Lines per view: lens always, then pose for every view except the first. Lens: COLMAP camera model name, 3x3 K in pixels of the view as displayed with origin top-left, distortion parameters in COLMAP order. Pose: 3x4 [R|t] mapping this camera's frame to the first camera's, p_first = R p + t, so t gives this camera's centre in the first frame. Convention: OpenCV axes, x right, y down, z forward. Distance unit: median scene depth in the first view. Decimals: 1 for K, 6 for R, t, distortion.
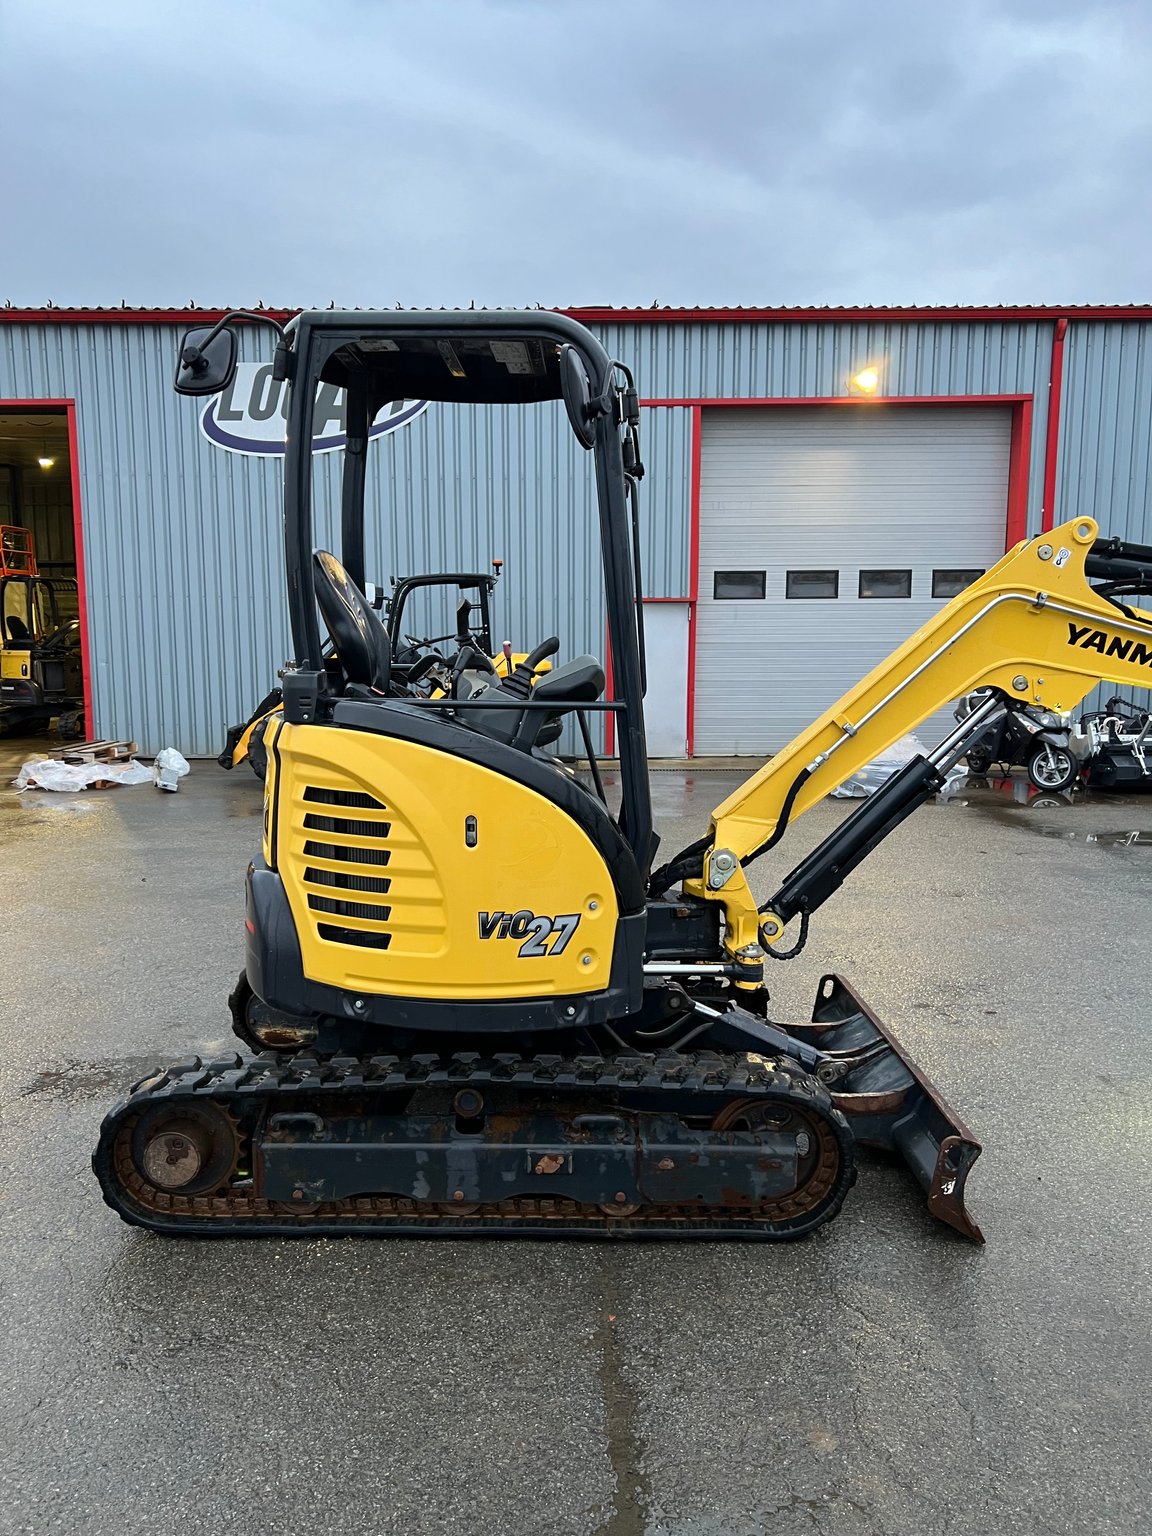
lens RADIAL K [[1149.8, 0, 554.8], [0, 1149.8, 766.7], [0, 0, 1]] dist [0.052583, -0.054587]
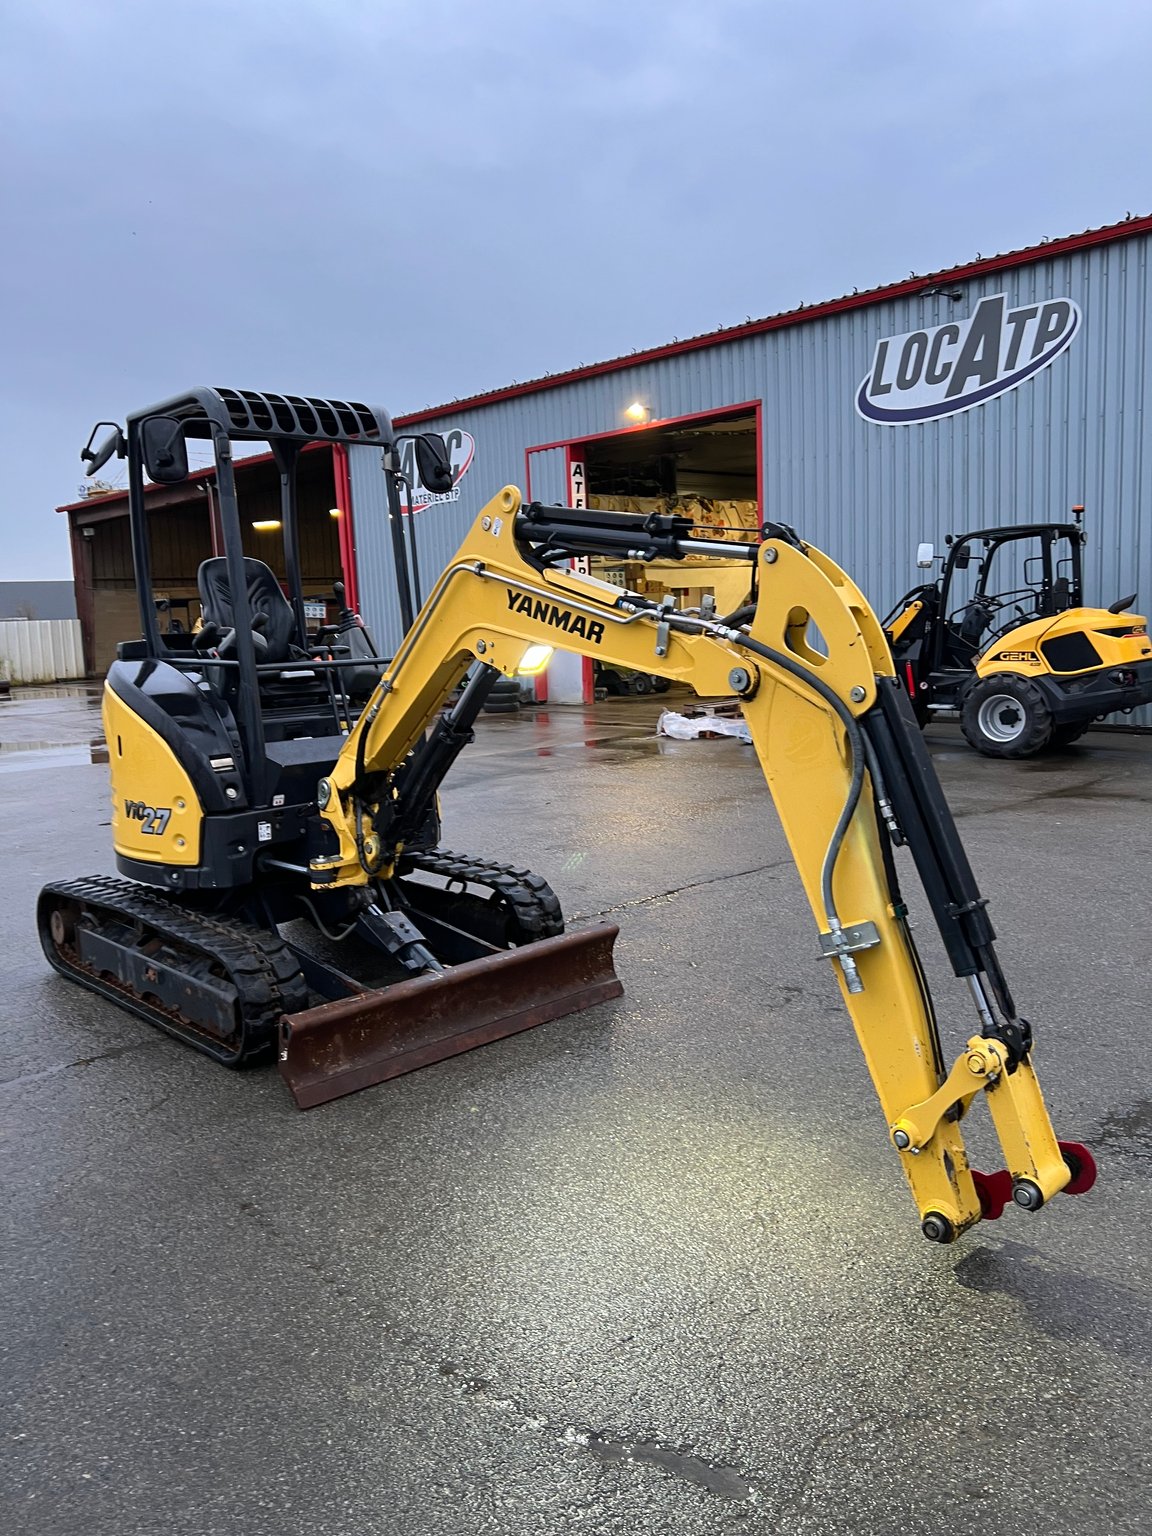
lens RADIAL K [[1142.2, 0, 576.0], [0, 1142.2, 768.0], [0, 0, 1]] dist [0.055753, -0.050021]
pose [[0.693265, 0.067808, -0.717486, 1.393801], [-0.043704, 0.997687, 0.052061, -0.020711], [0.719356, -0.004735, 0.694625, 0.360160]]
